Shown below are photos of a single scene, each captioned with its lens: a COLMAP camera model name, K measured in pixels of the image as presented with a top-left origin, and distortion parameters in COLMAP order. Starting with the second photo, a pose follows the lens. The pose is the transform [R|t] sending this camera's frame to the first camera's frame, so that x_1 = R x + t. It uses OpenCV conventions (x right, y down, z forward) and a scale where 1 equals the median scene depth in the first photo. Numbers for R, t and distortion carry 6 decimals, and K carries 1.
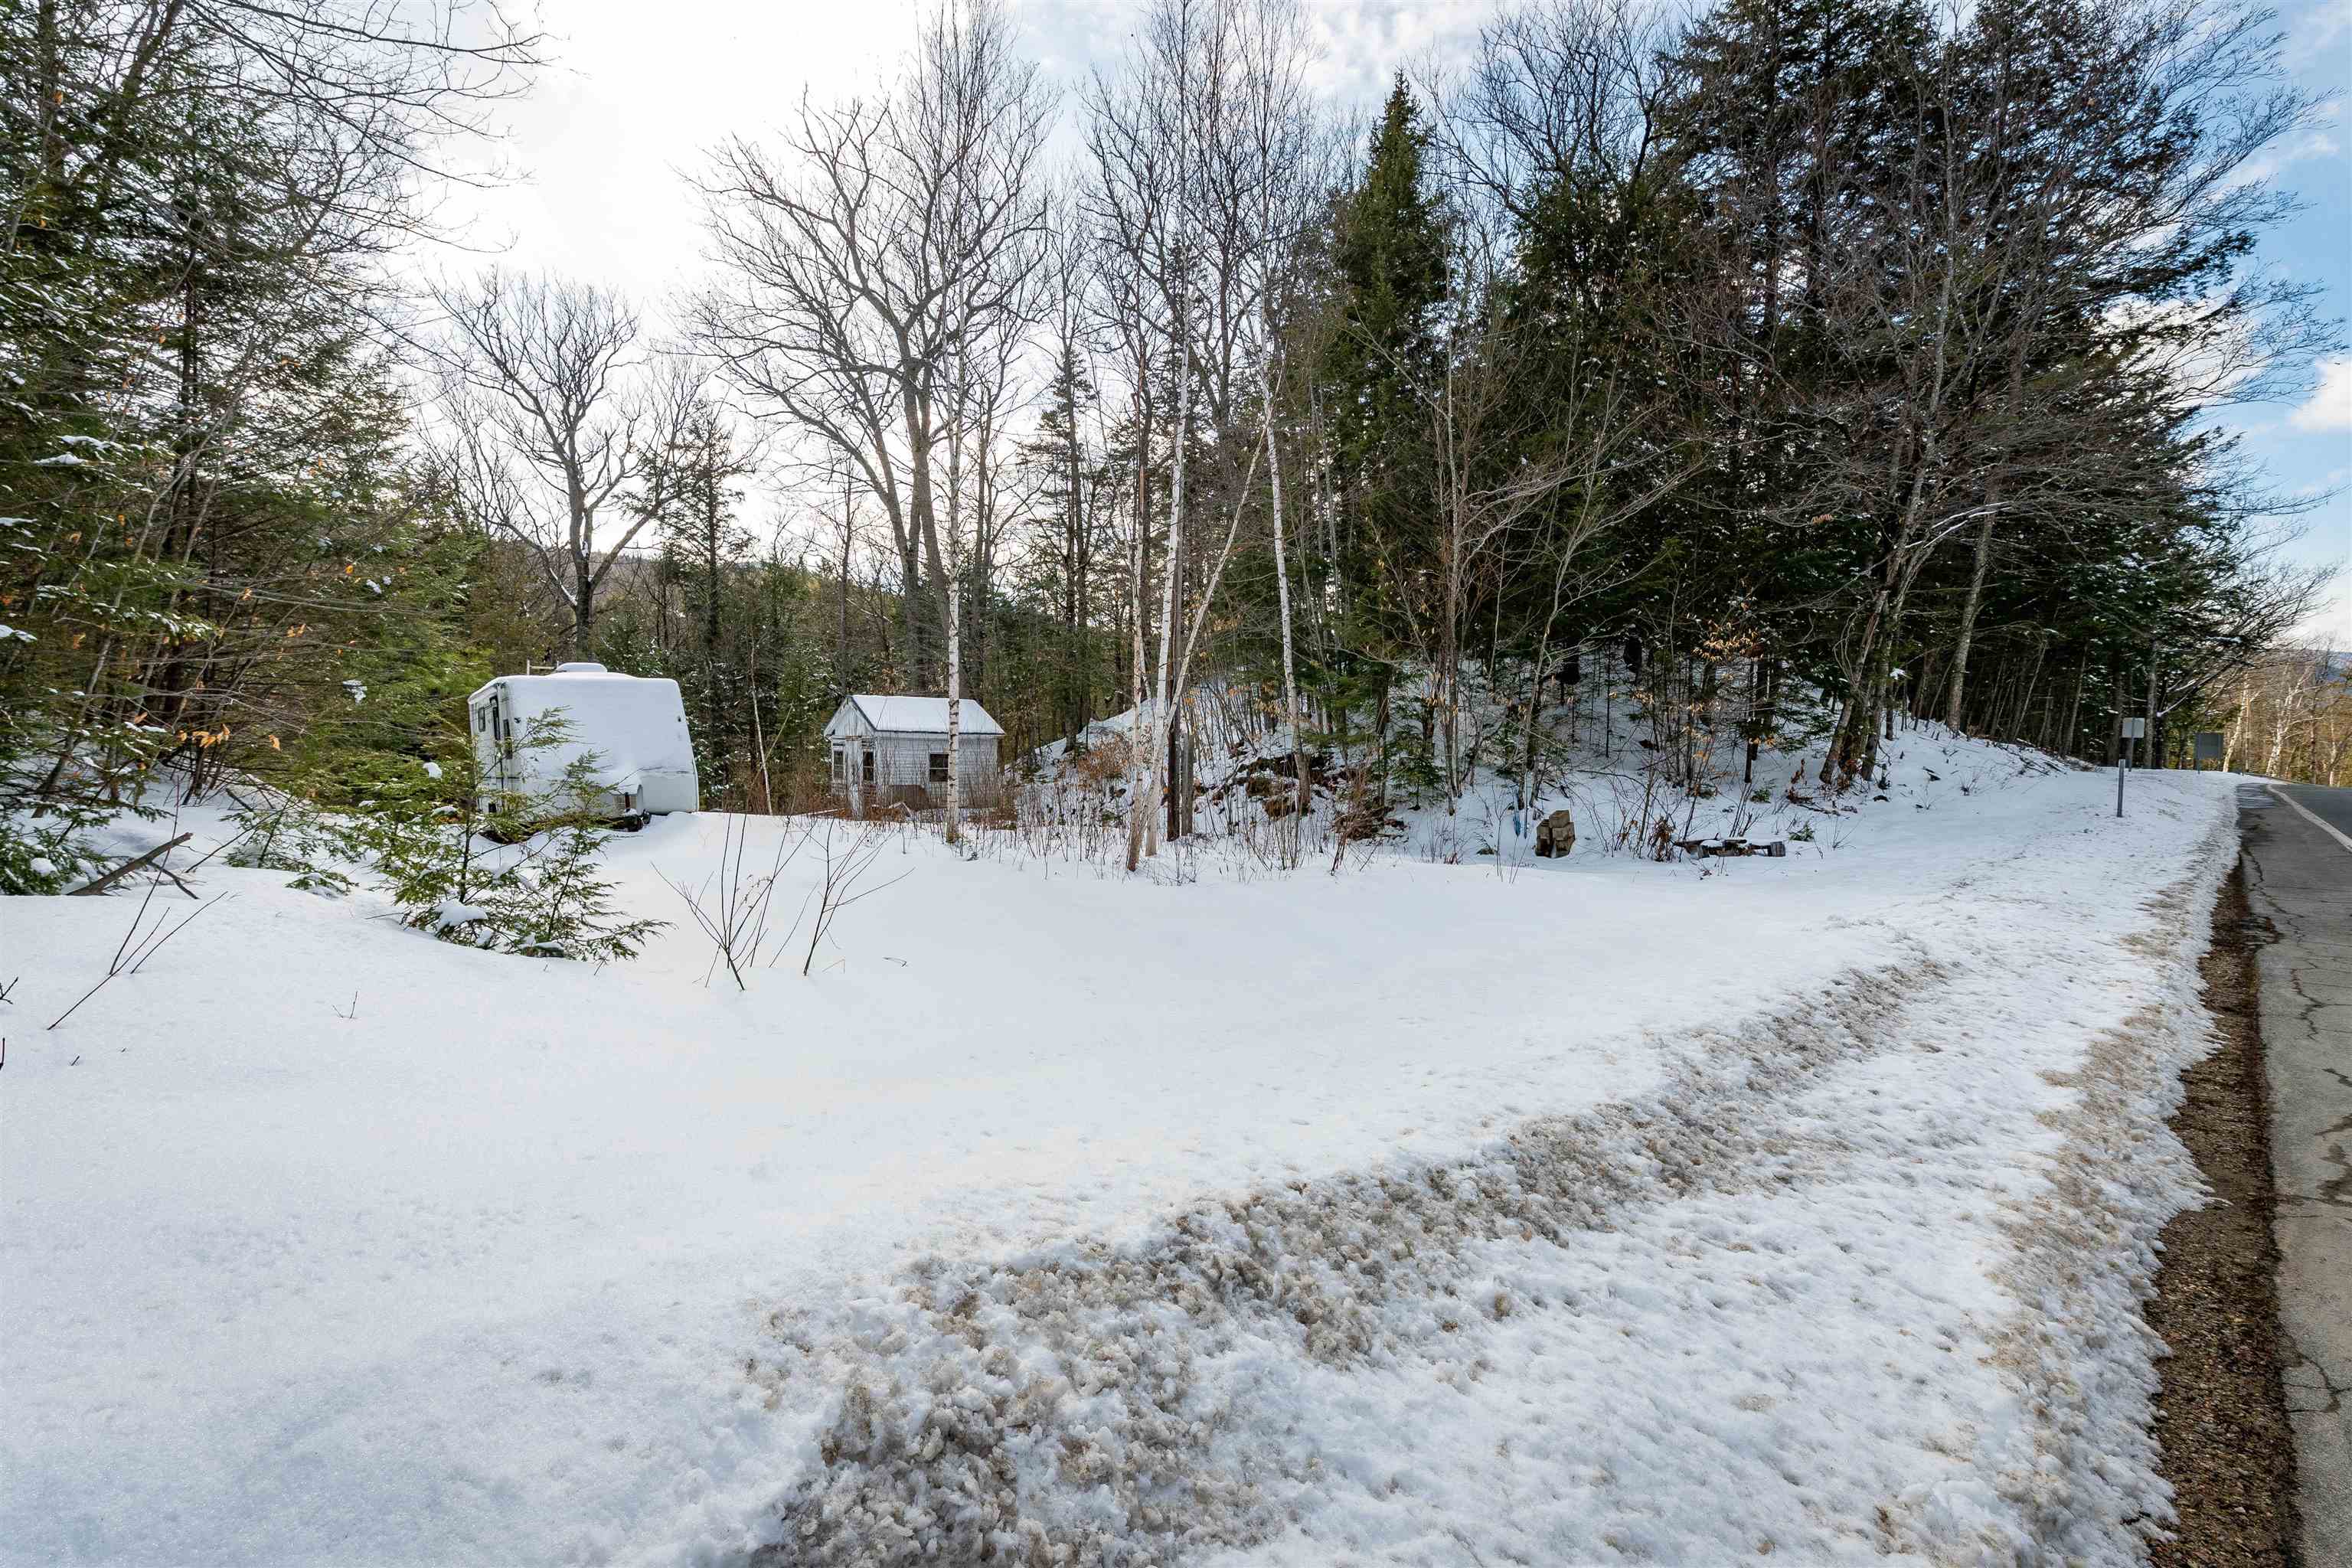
lens RADIAL K [[1008.7, 0, 1177.9], [0, 1008.7, 791.5], [0, 0, 1]] dist [0.002102, -0.000085]
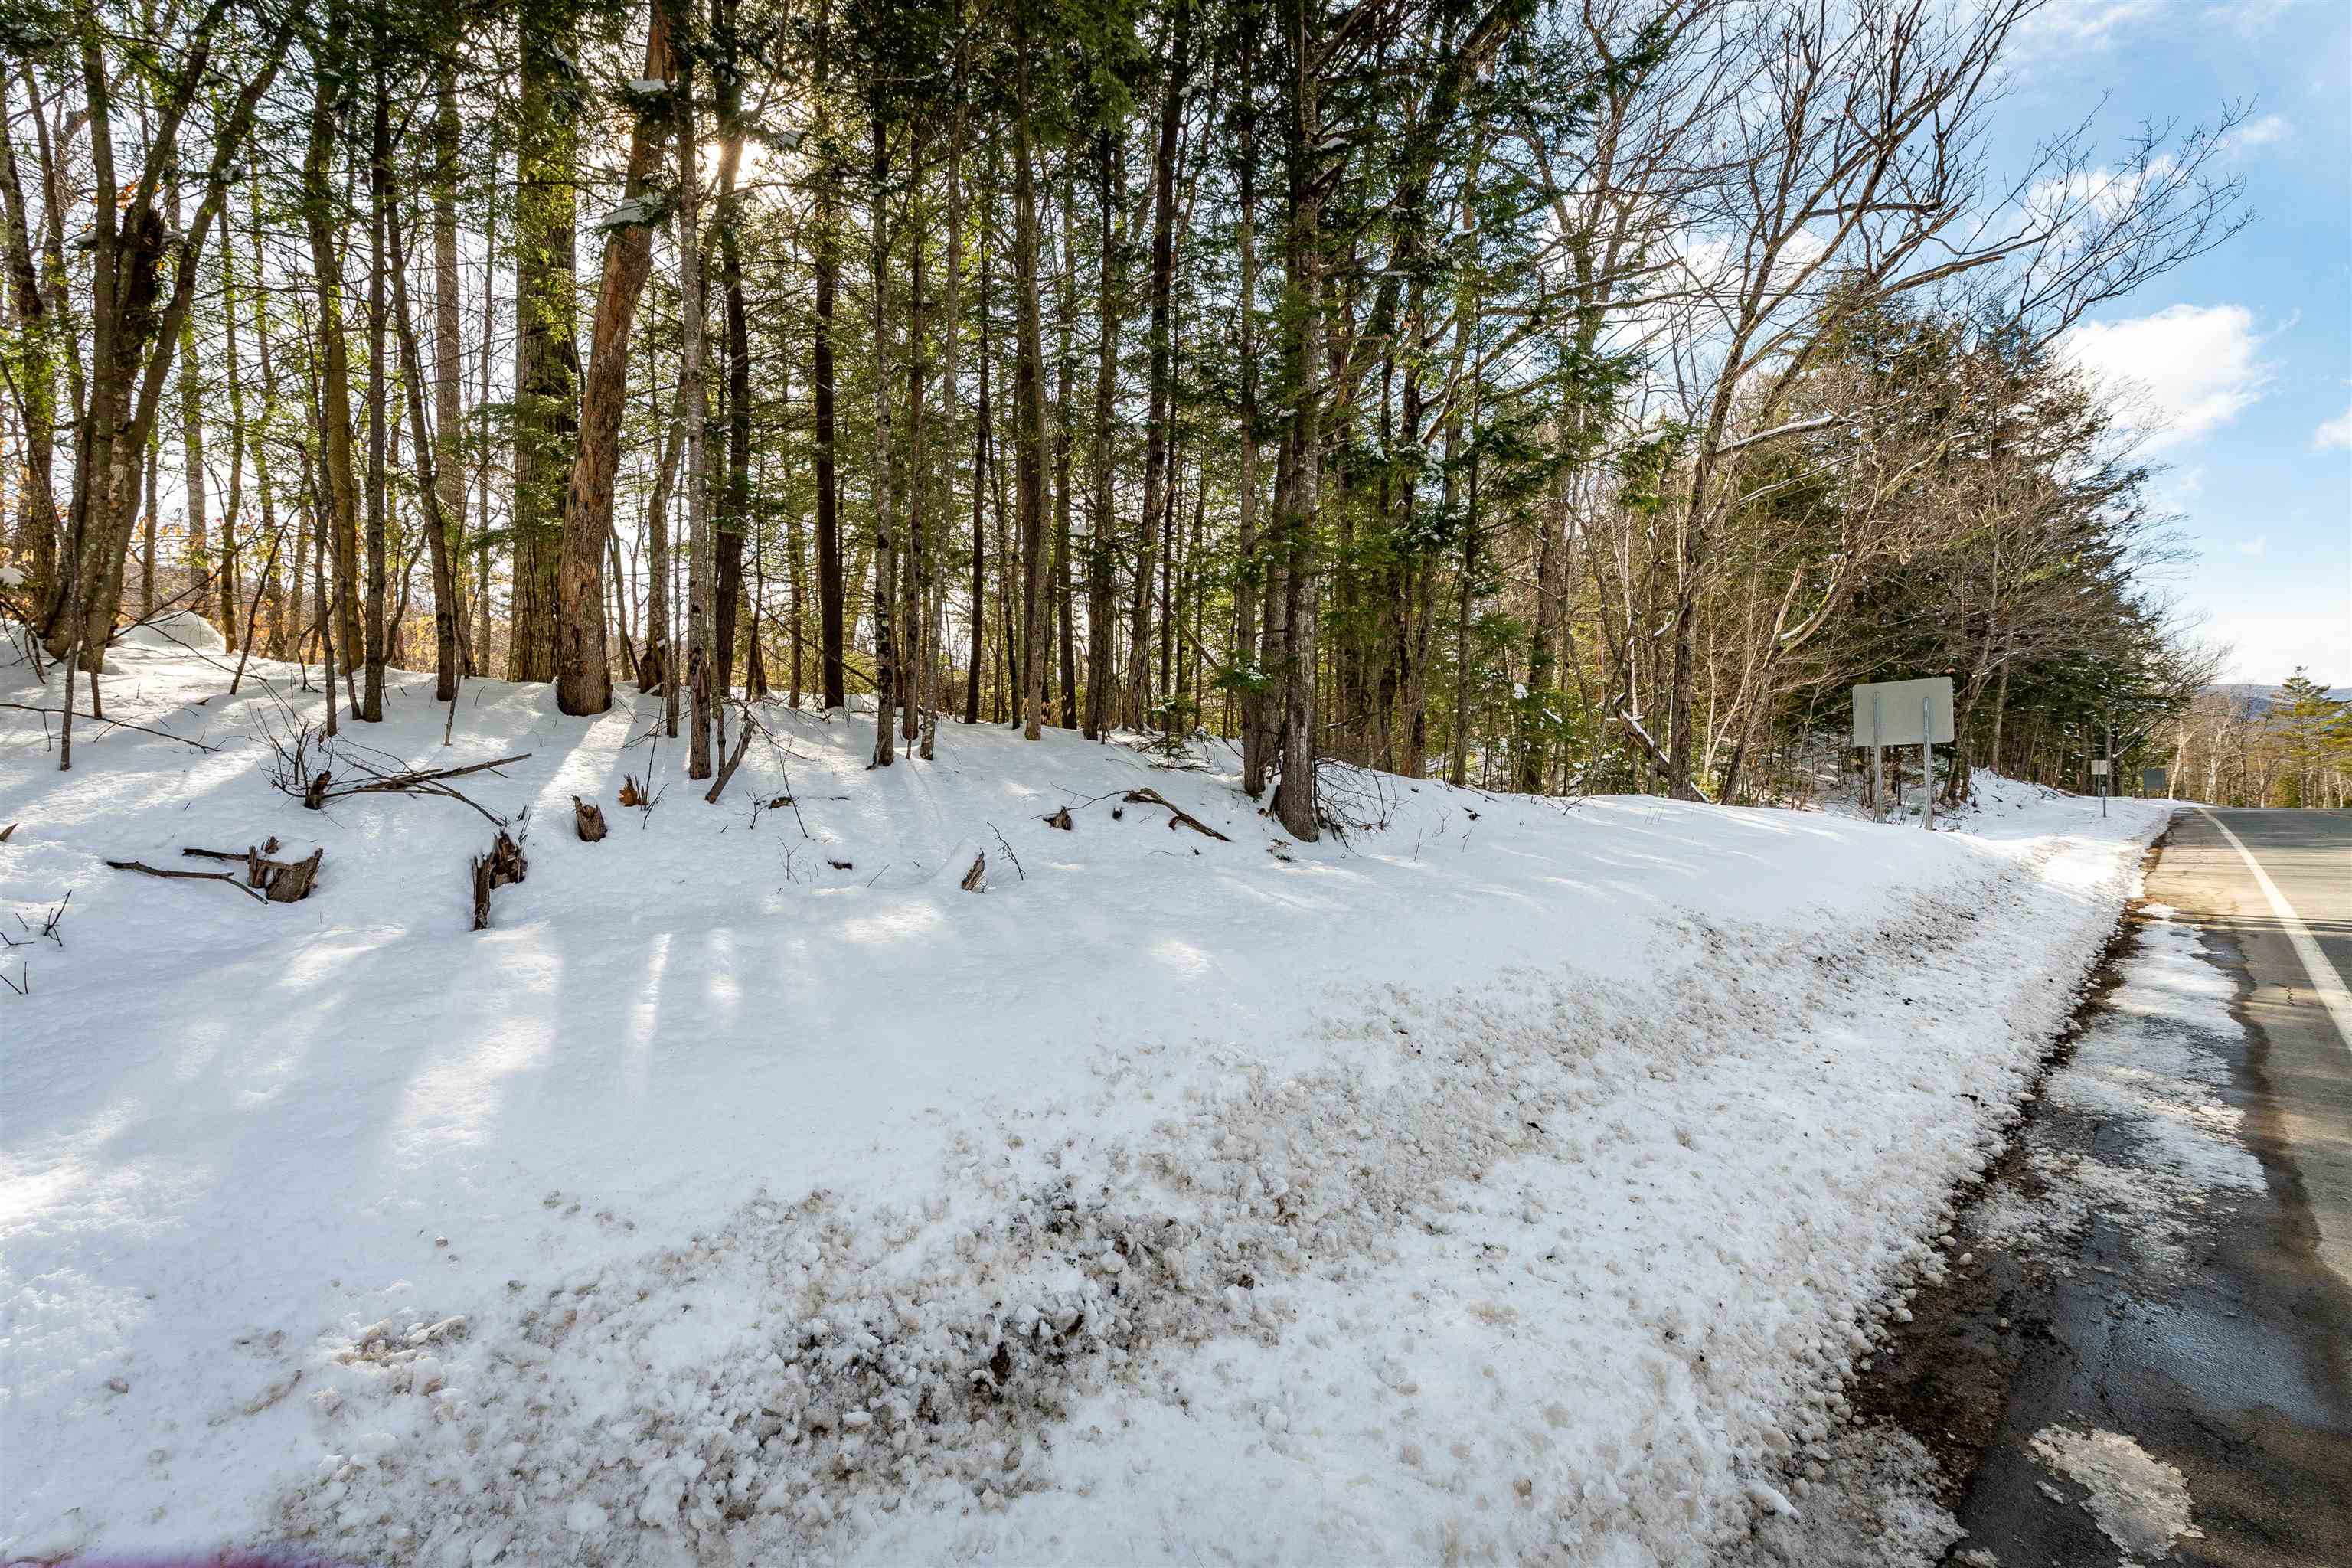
lens RADIAL K [[1008.7, 0, 1173.6], [0, 1008.7, 778.1], [0, 0, 1]] dist [0.002102, -0.000085]
pose [[0.999622, -0.014502, 0.023359, -0.320160], [0.015851, 0.998154, -0.058622, 0.011413], [-0.022466, 0.058970, 0.998007, -0.318490]]
